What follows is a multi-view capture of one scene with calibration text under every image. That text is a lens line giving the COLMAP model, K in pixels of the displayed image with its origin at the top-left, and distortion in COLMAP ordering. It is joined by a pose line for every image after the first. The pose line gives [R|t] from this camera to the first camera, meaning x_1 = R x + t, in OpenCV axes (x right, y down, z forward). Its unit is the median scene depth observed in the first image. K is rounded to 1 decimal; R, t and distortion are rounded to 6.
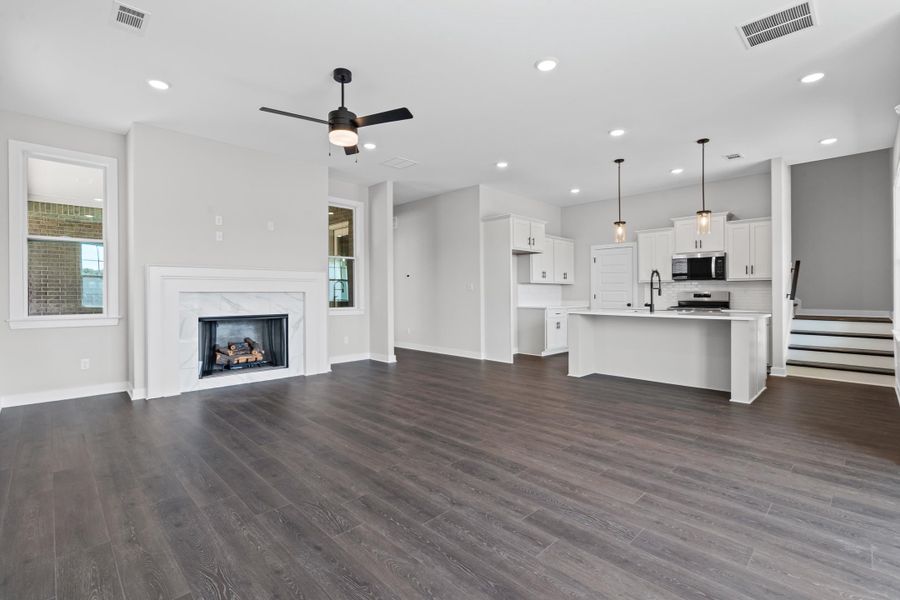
lens RADIAL K [[408.8, 0, 448.4], [0, 408.8, 298.9], [0, 0, 1]] dist [-0.005503, 0.002146]
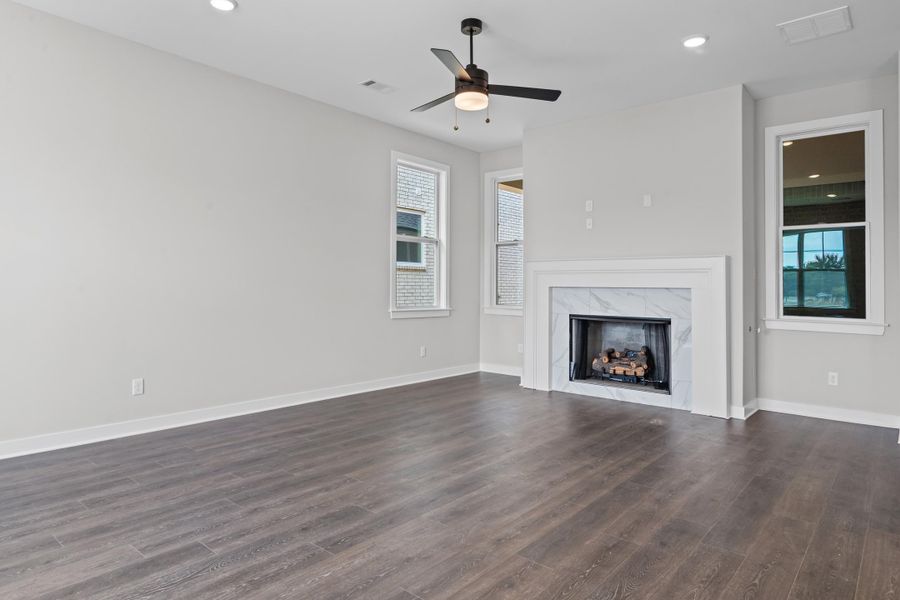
lens RADIAL K [[537.8, 0, 432.6], [0, 537.8, 278.2], [0, 0, 1]] dist [-0.000434, 0.000871]
pose [[0.081842, -0.013780, -0.996550, 1.030447], [-0.026638, 0.999517, -0.016008, -0.015387], [0.996289, 0.027857, 0.081436, 1.035879]]
